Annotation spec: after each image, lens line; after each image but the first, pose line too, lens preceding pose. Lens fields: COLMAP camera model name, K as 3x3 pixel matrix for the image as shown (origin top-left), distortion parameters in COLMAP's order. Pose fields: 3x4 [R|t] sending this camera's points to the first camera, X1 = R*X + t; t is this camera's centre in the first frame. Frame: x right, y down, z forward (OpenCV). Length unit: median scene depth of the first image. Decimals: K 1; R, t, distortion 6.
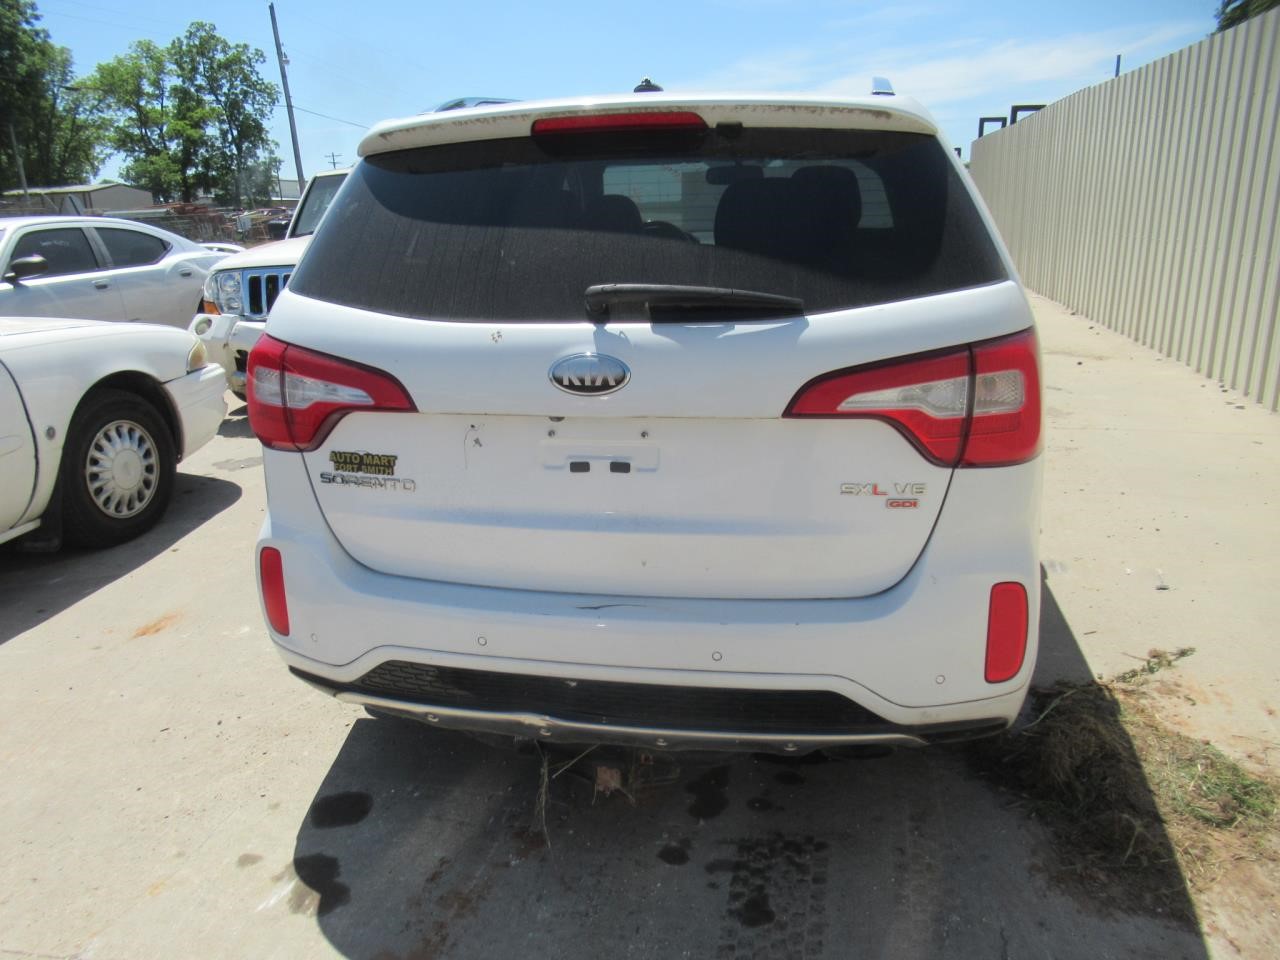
lens RADIAL K [[871.0, 0, 644.5], [0, 871.0, 471.5], [0, 0, 1]] dist [0.038623, -0.009587]
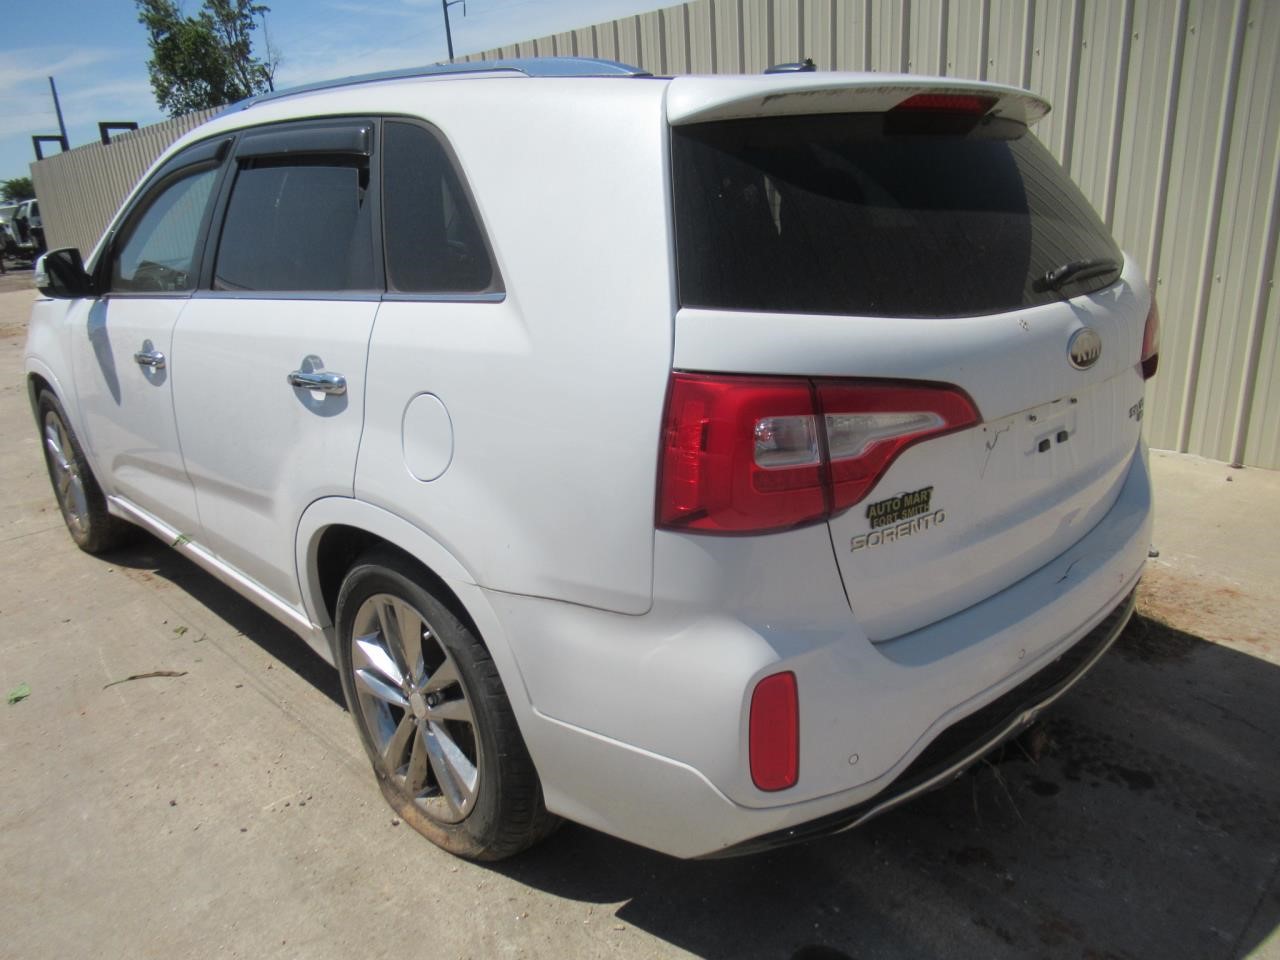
lens RADIAL K [[871.0, 0, 640.1], [0, 871.0, 475.9], [0, 0, 1]] dist [0.038623, -0.009587]
pose [[0.605194, -0.228160, 0.762682, -1.056377], [0.243887, 0.965120, 0.095194, -0.169678], [-0.757799, 0.128397, 0.639730, 0.654978]]
